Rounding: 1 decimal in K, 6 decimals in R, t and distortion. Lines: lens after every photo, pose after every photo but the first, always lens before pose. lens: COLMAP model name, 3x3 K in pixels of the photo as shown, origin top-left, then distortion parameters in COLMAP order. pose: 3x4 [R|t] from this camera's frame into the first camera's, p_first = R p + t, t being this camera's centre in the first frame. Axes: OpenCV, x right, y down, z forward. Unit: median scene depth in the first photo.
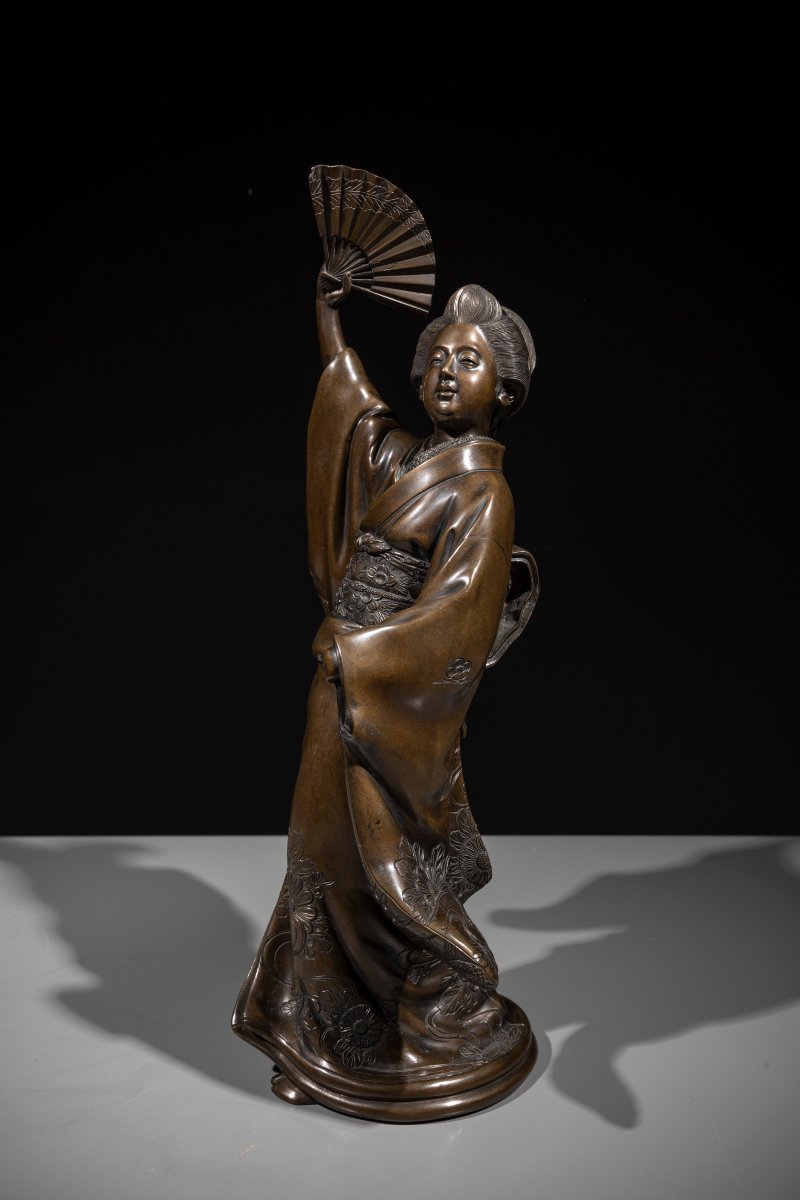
lens RADIAL K [[1171.2, 0, 400.2], [0, 1171.2, 613.9], [0, 0, 1]] dist [0.040782, 0.007306]
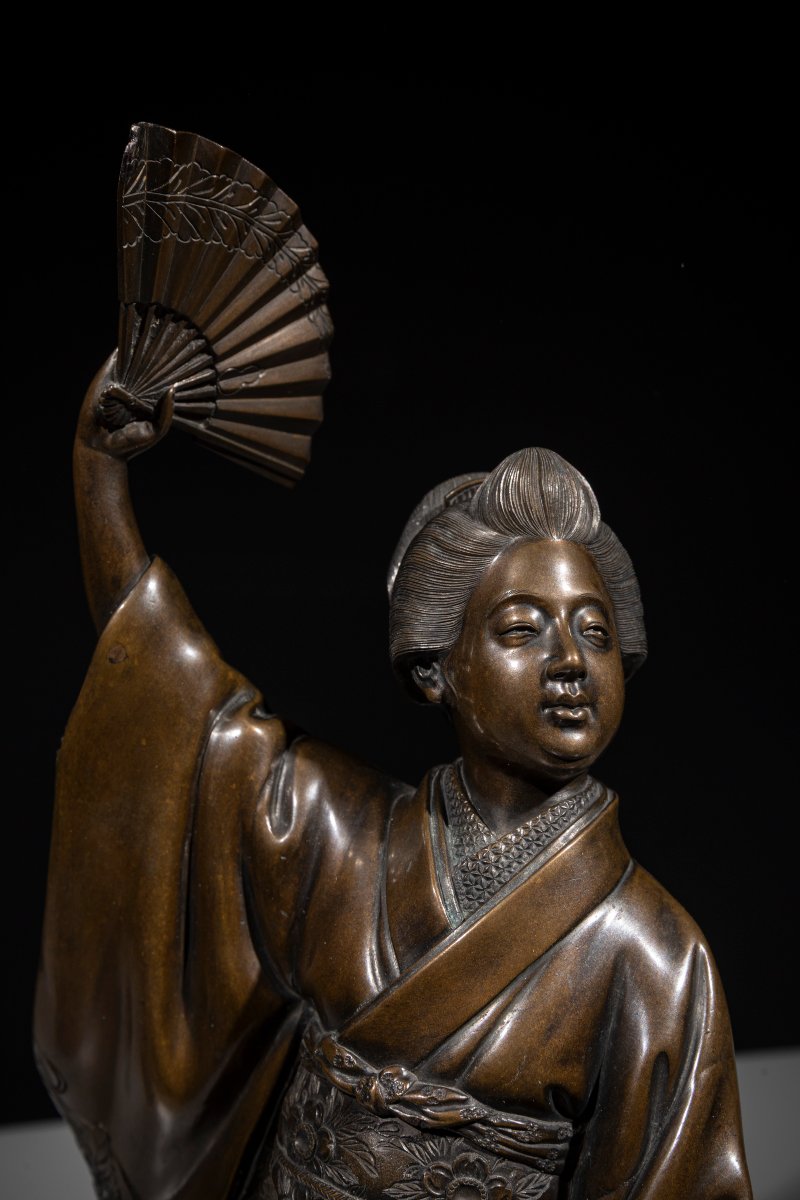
lens RADIAL K [[1171.2, 0, 400.2], [0, 1171.2, 613.9], [0, 0, 1]] dist [0.040782, 0.007306]
pose [[0.816970, -0.068488, 0.572599, -0.232959], [0.081875, 0.996640, 0.002390, -0.212326], [-0.570839, 0.044930, 0.819832, 0.636171]]
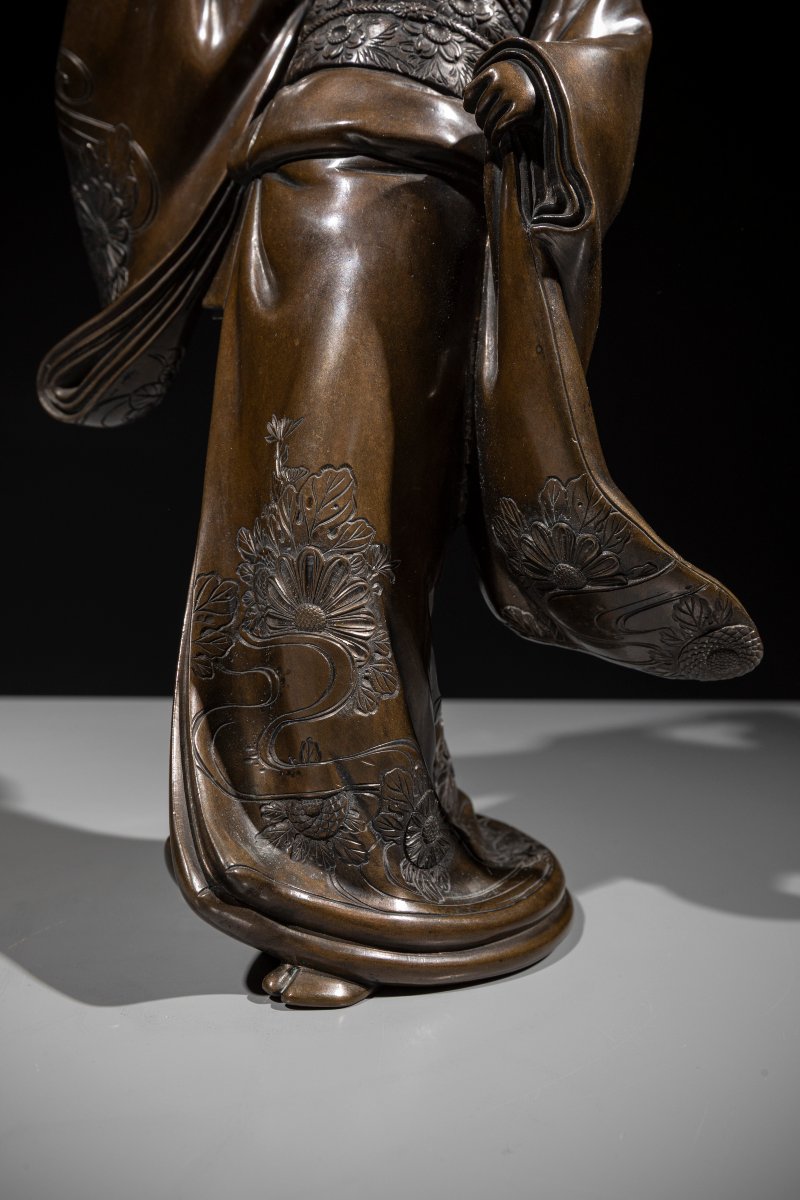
lens RADIAL K [[1171.2, 0, 400.2], [0, 1171.2, 613.9], [0, 0, 1]] dist [0.040782, 0.007306]
pose [[0.663892, -0.025914, 0.747379, -0.428067], [0.033188, 0.999436, 0.005173, 0.236311], [-0.747092, 0.021370, 0.664377, 0.618764]]
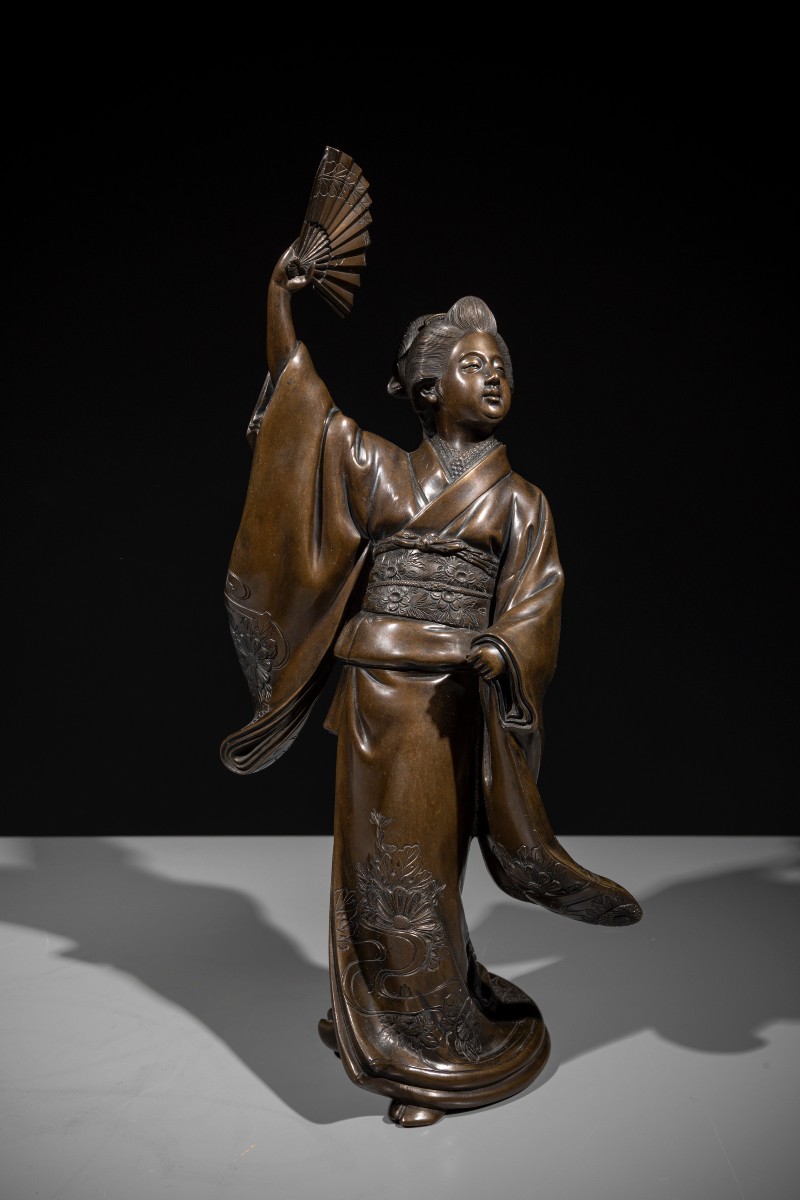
lens RADIAL K [[1171.2, 0, 400.2], [0, 1171.2, 613.9], [0, 0, 1]] dist [0.040782, 0.007306]
pose [[0.652500, -0.088498, 0.752604, -0.768274], [0.090360, 0.995158, 0.038678, -0.039520], [-0.752382, 0.042768, 0.657337, 0.349044]]
